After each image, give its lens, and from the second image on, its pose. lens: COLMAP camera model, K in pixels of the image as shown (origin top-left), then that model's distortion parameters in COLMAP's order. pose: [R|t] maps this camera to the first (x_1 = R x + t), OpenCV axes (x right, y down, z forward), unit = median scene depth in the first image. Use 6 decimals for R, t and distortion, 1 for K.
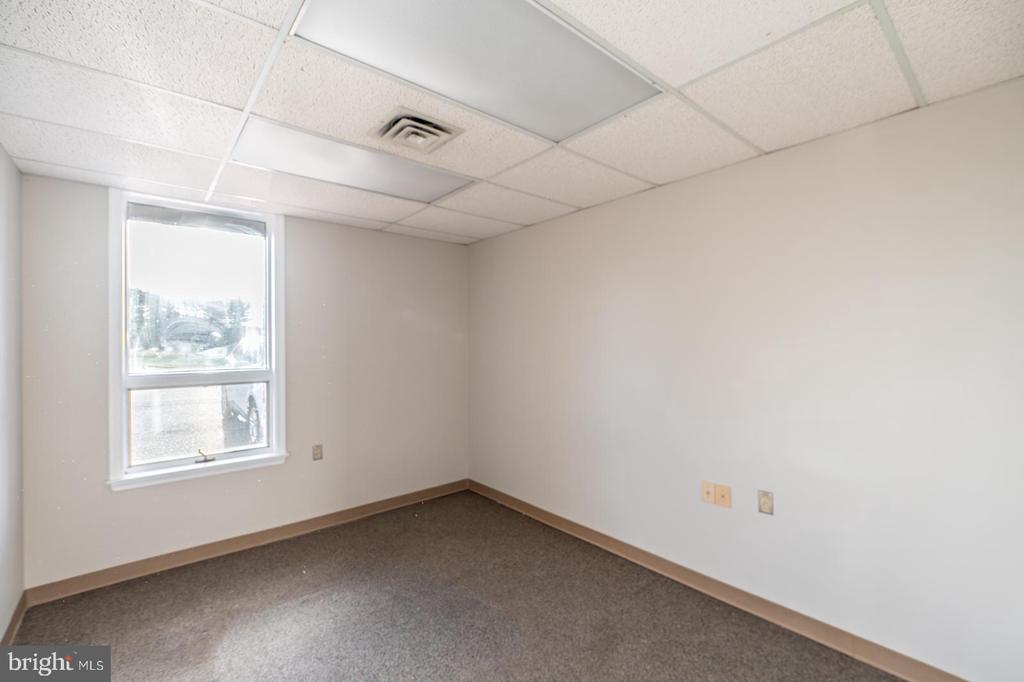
lens RADIAL K [[439.7, 0, 512.0], [0, 439.7, 341.0], [0, 0, 1]] dist [-0.002857, -0.000980]
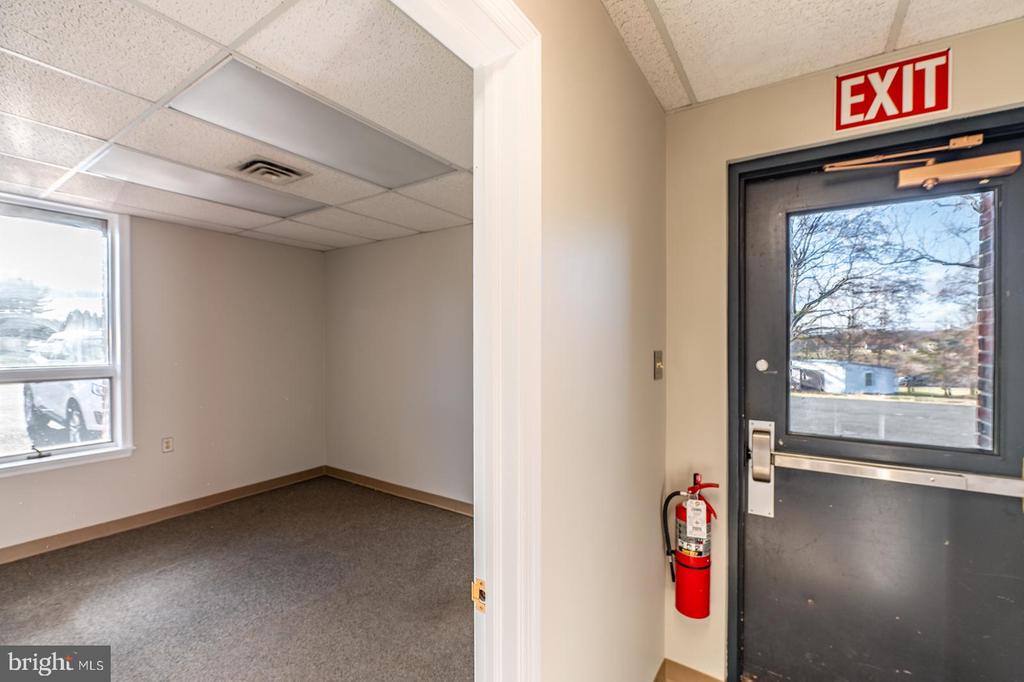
lens RADIAL K [[431.1, 0, 508.1], [0, 431.1, 349.4], [0, 0, 1]] dist [-0.009982, -0.000240]
pose [[0.960053, 0.004070, 0.279789, 0.064156], [-0.009525, 0.999790, 0.018140, 0.000225], [-0.279656, -0.020081, 0.959890, -0.262410]]
